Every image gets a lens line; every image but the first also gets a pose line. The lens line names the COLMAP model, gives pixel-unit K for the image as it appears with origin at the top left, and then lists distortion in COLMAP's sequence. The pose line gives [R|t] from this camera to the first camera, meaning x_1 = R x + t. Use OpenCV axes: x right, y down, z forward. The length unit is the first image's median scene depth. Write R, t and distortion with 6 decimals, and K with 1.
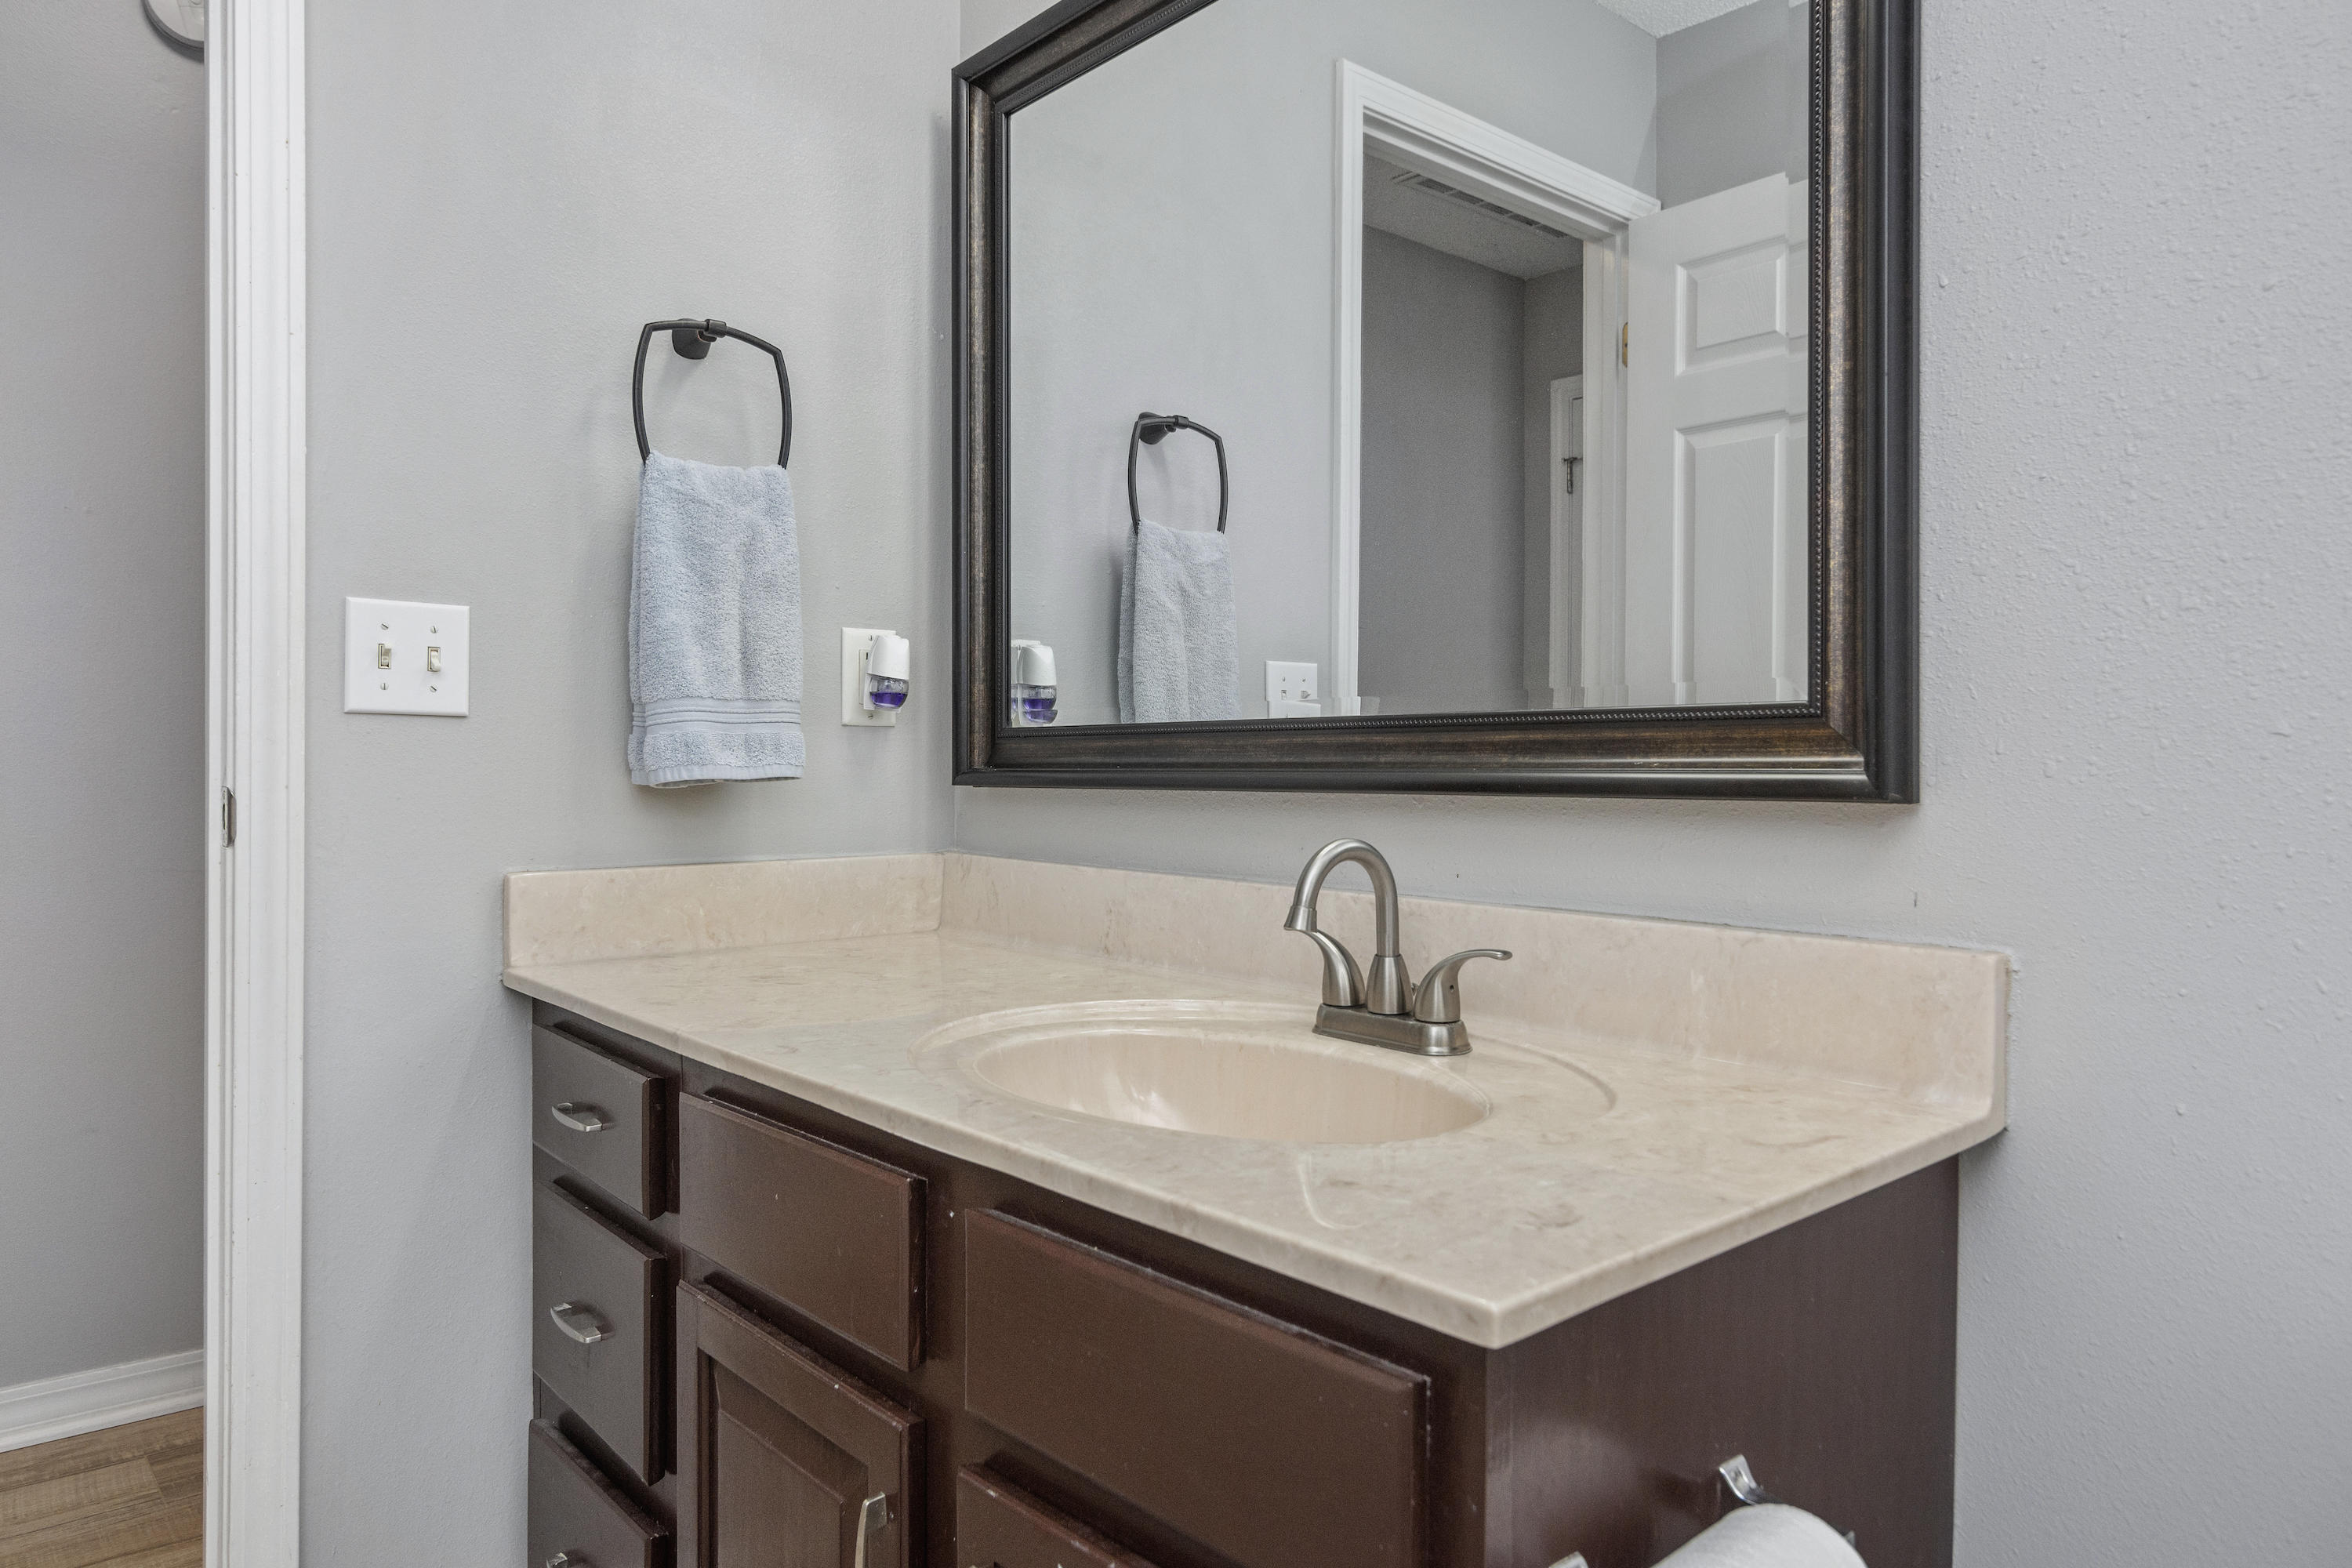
lens RADIAL K [[1503.3, 0, 1176.6], [0, 1503.3, 776.2], [0, 0, 1]] dist [-0.002142, -0.000110]
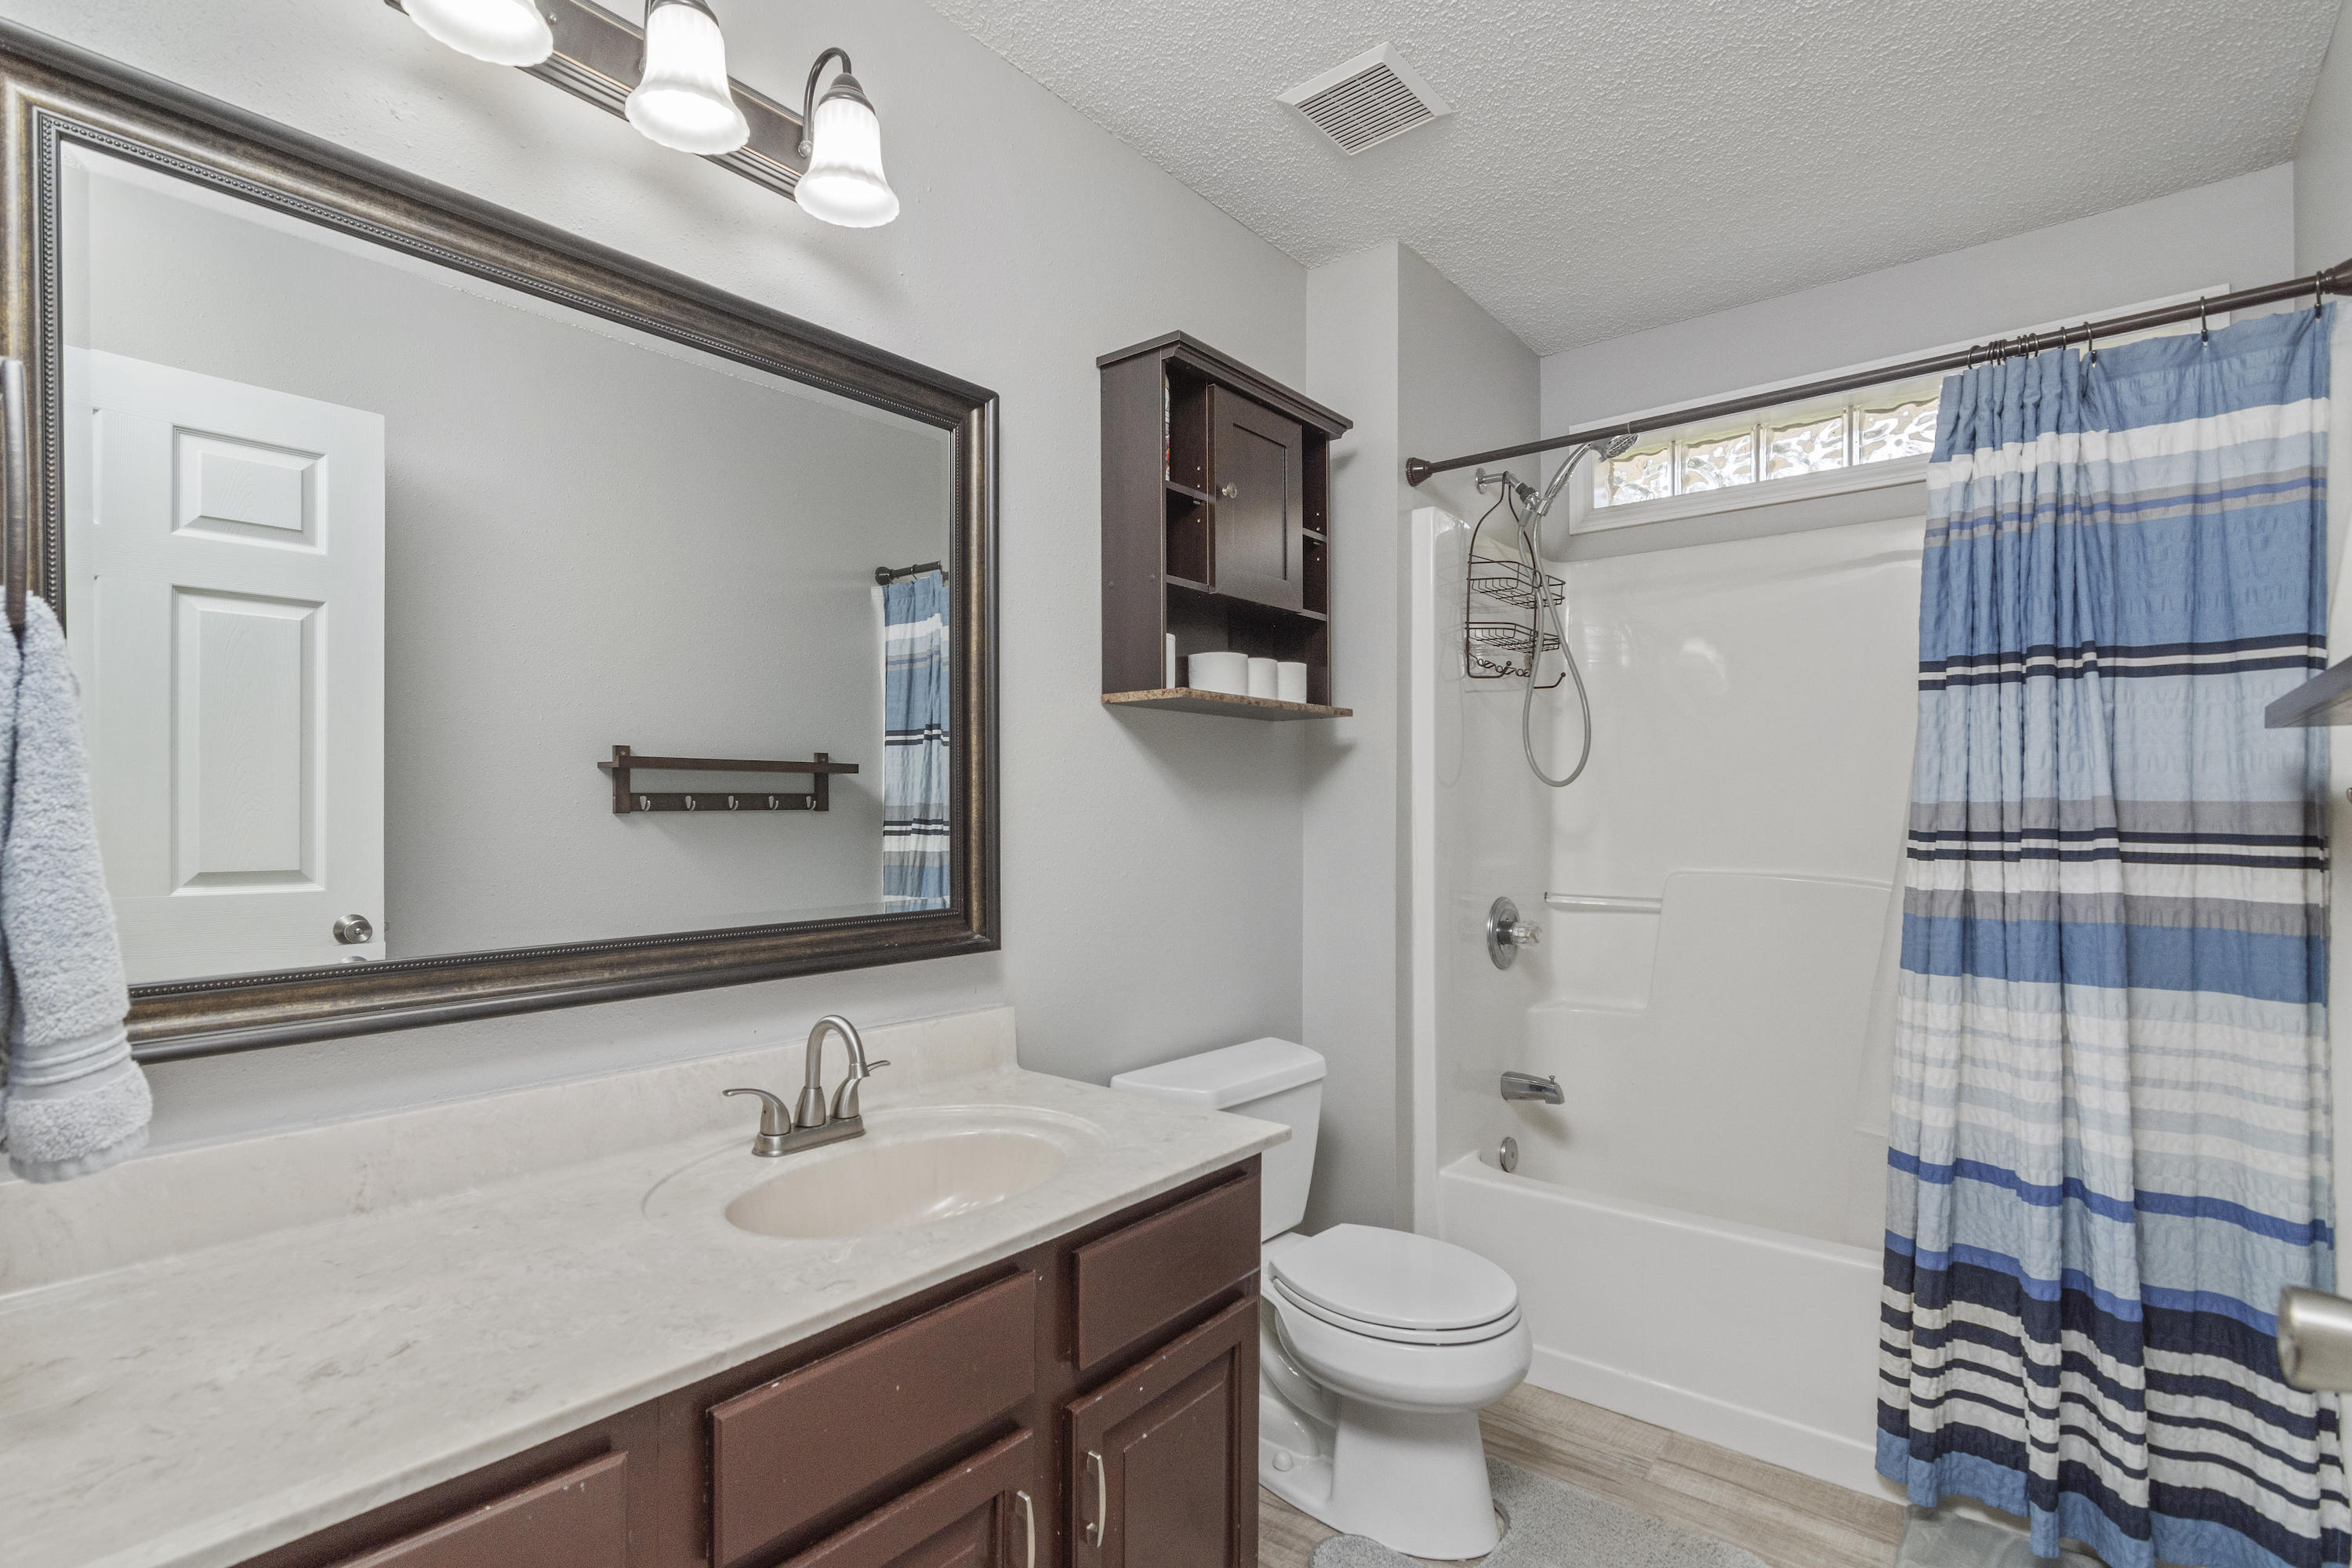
lens RADIAL K [[1134.5, 0, 1177.1], [0, 1134.5, 797.4], [0, 0, 1]] dist [-0.001293, 0.002700]
pose [[-0.153117, 0.001886, 0.988206, -1.219402], [0.010385, 0.999946, -0.000299, -0.199536], [-0.988153, 0.010217, -0.153129, 0.910836]]
